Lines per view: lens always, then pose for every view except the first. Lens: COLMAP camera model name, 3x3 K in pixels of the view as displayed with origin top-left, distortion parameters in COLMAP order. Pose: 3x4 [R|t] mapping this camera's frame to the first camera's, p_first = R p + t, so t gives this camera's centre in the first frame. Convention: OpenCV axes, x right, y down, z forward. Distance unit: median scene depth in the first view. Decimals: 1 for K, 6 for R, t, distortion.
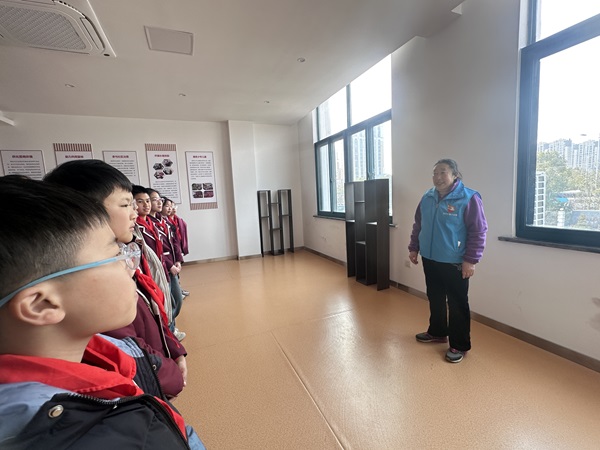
lens RADIAL K [[265.2, 0, 297.2], [0, 265.2, 225.0], [0, 0, 1]] dist [-0.000422, -0.000254]
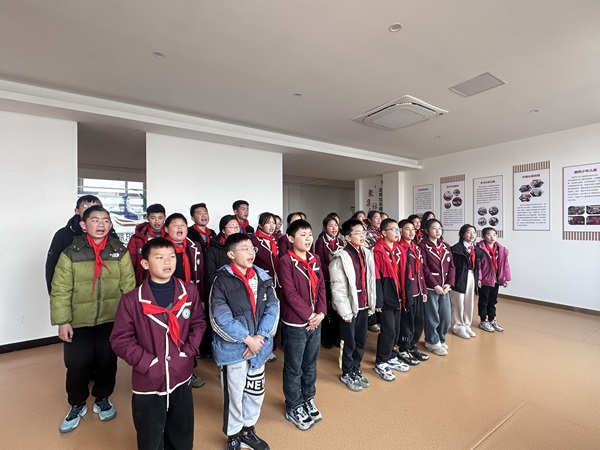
lens RADIAL K [[281.5, 0, 300.9], [0, 281.5, 224.1], [0, 0, 1]] dist [-0.009063, 0.000132]
pose [[0.196891, 0.054259, -0.978923, 0.284048], [-0.116890, 0.992645, 0.031510, -0.039026], [0.973432, 0.108223, 0.201785, 0.064877]]
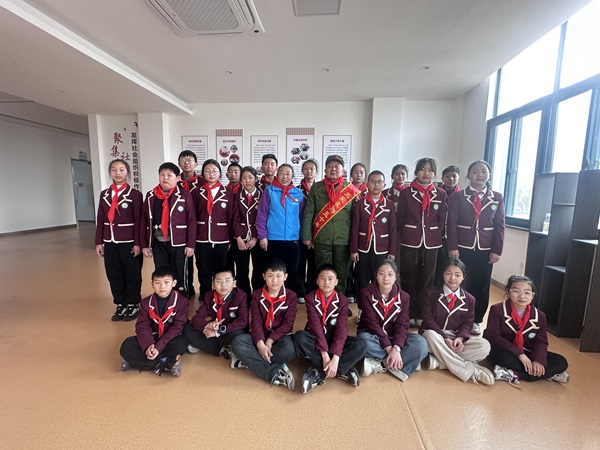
lens RADIAL K [[281.5, 0, 298.1], [0, 281.5, 224.4], [0, 0, 1]] dist [-0.009063, 0.000132]
pose [[0.882561, 0.122749, -0.453893, -0.011413], [-0.117467, 0.992273, 0.039940, 0.005936], [0.455288, 0.018068, 0.890161, 0.085605]]
